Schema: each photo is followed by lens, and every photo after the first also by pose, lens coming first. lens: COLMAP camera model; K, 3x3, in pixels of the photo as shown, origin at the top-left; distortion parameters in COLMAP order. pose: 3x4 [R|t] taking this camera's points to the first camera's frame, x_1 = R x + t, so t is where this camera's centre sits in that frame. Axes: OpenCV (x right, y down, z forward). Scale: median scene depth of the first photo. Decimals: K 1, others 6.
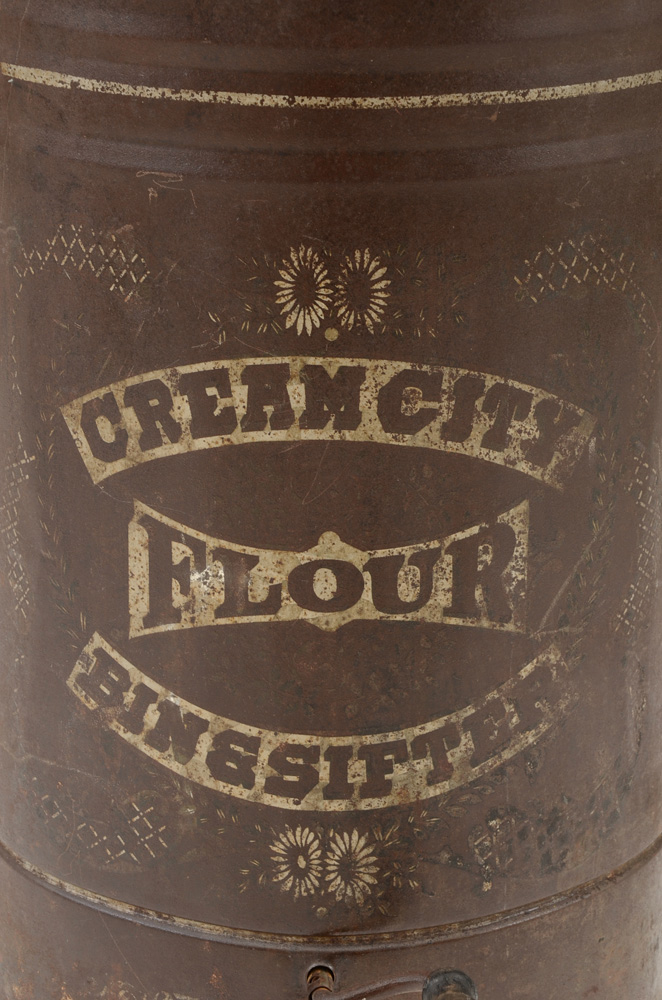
lens RADIAL K [[2503.5, 0, 332.8], [0, 2503.5, 504.3], [0, 0, 1]] dist [0.560798, 0.000000]
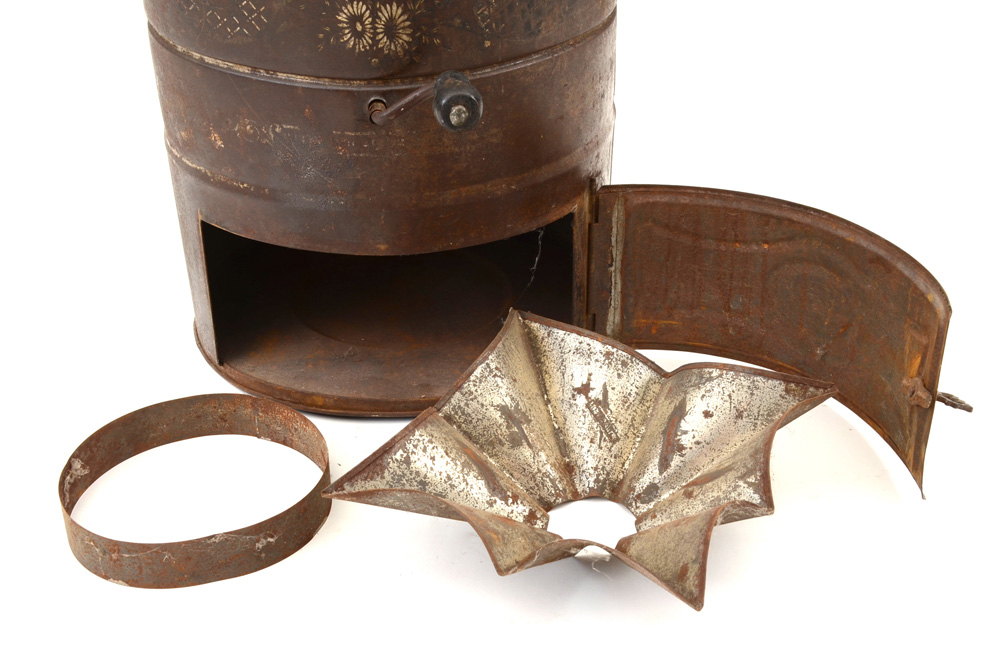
lens RADIAL K [[1428.0, 0, 495.1], [0, 1428.0, 332.9], [0, 0, 1]] dist [0.142607, 0.000000]
pose [[0.998829, -0.040271, 0.026825, 0.037576], [0.033494, 0.975519, 0.217348, 0.139013], [-0.034921, -0.216195, 0.975725, 0.153656]]
